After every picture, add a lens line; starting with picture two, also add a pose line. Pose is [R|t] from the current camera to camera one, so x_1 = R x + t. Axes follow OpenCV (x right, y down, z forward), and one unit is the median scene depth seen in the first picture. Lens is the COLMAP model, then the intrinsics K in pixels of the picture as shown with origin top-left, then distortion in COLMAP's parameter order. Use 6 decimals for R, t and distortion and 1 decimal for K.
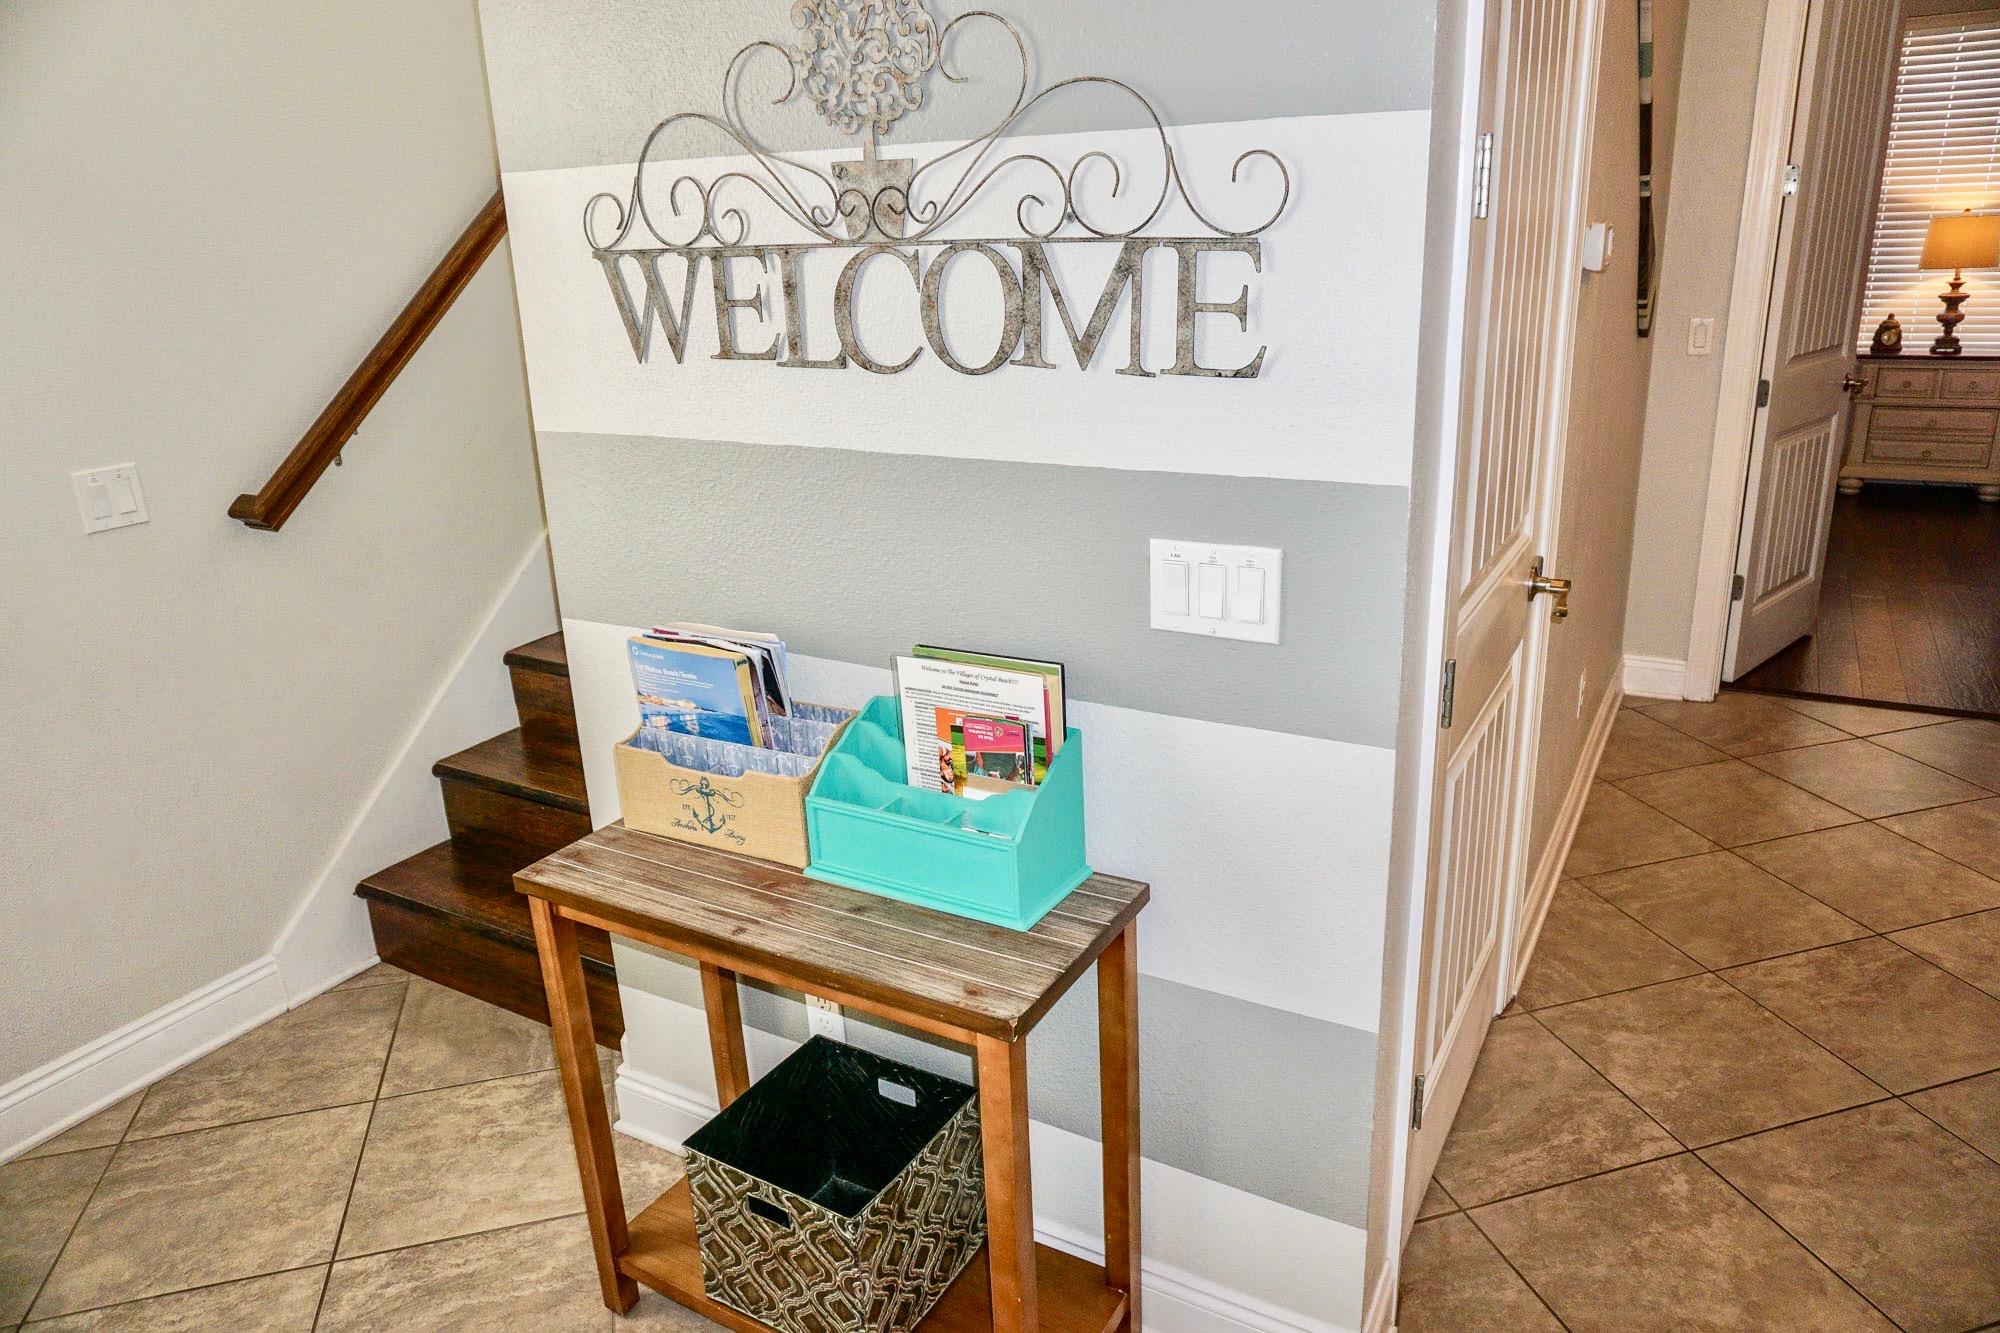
lens RADIAL K [[1332.7, 0, 998.2], [0, 1332.7, 679.0], [0, 0, 1]] dist [-0.045731, 0.032165]
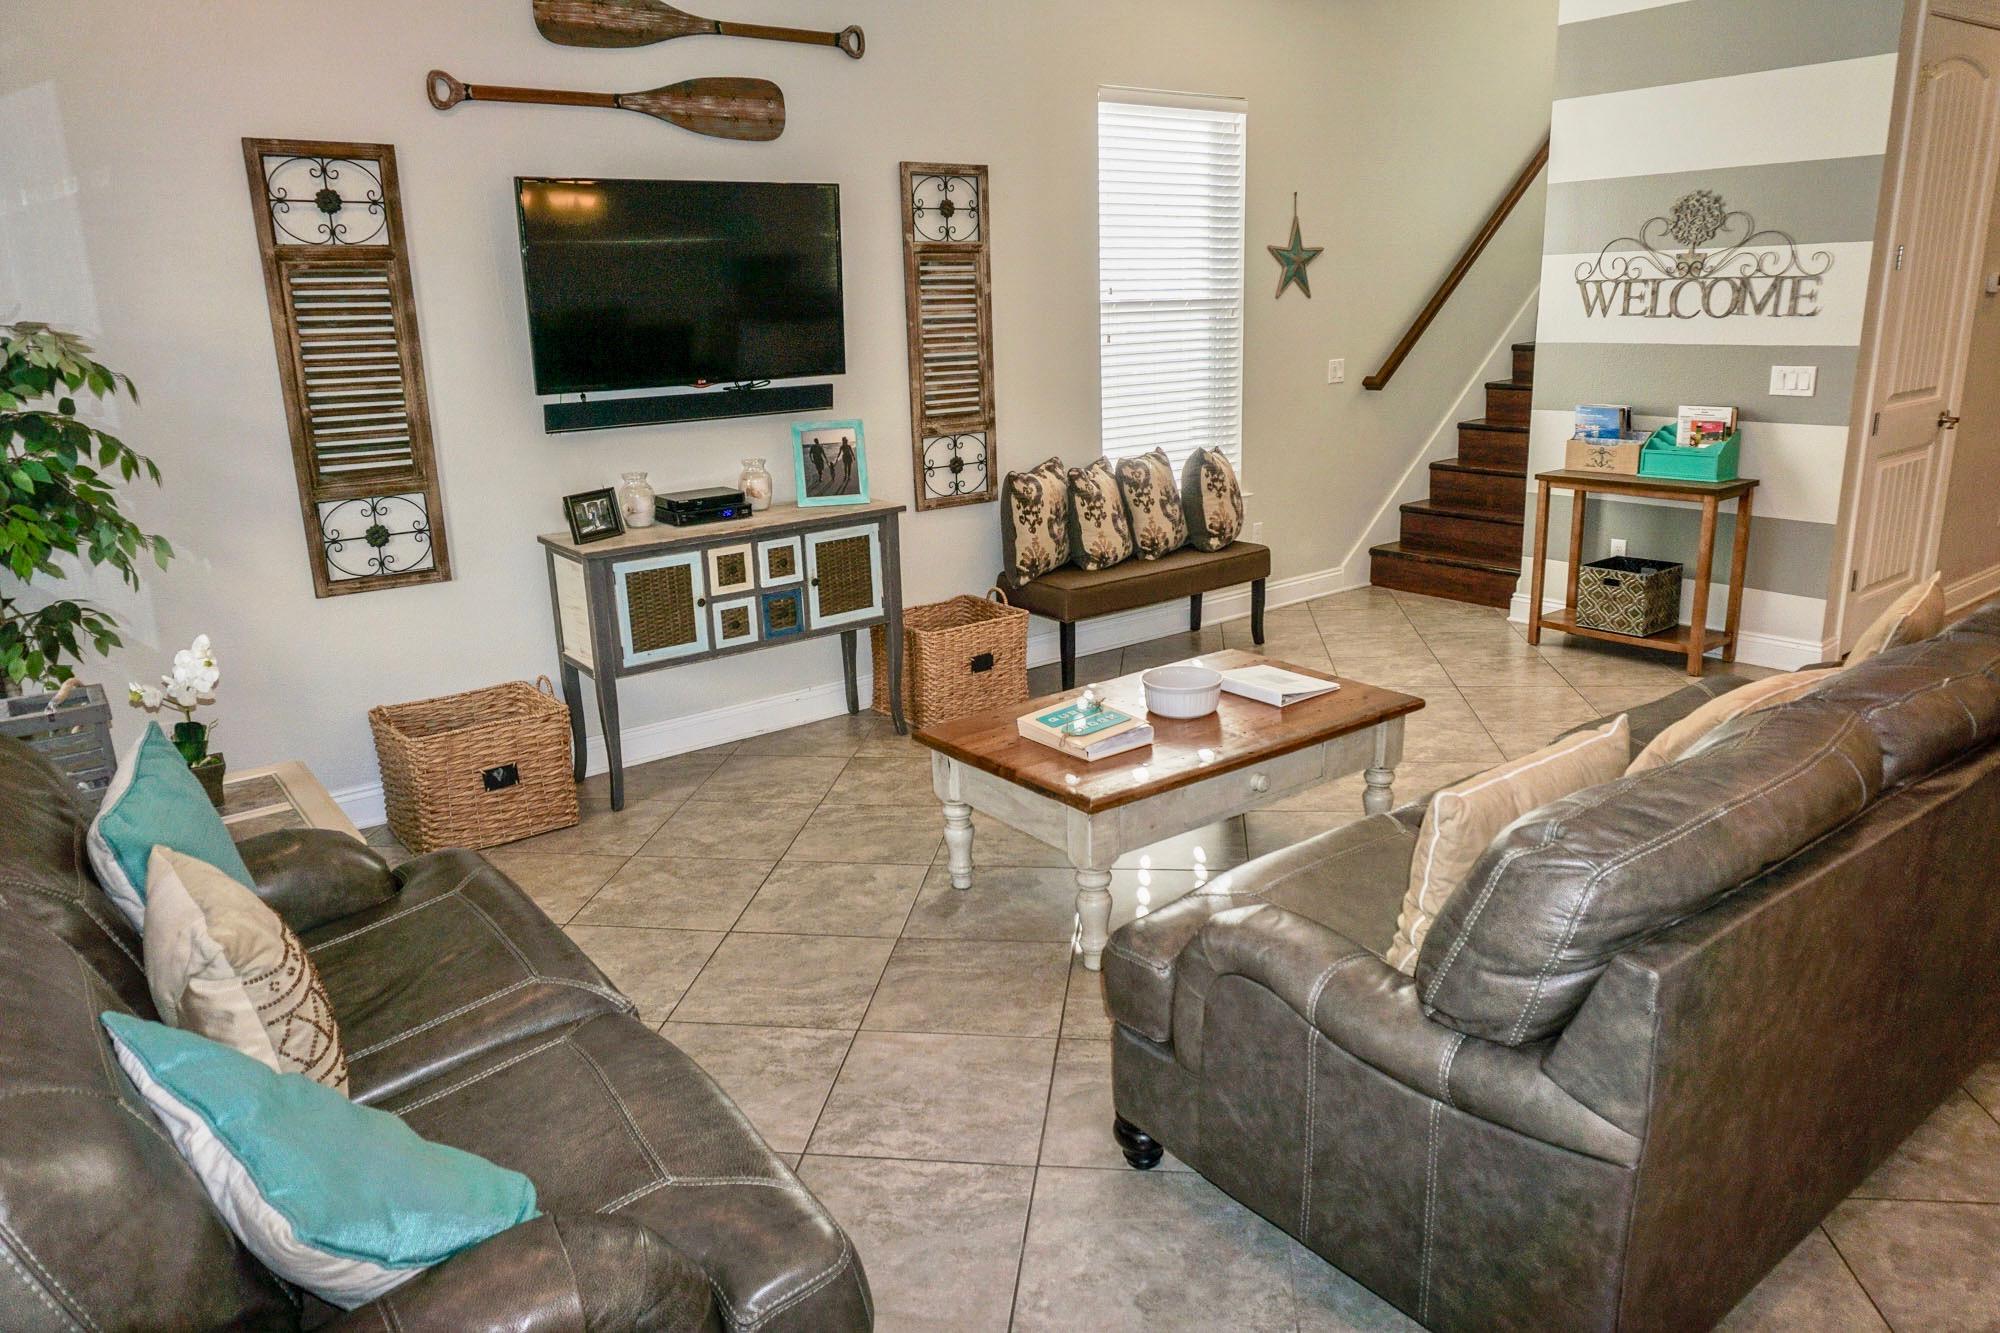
lens RADIAL K [[1356.4, 0, 1000.0], [0, 1356.4, 666.5], [0, 0, 1]] dist [-0.044639, 0.061342]
pose [[0.923307, 0.107525, -0.368705, -0.332416], [-0.124676, 0.991932, -0.022937, 0.907025], [0.363264, 0.067147, 0.929264, -2.631631]]
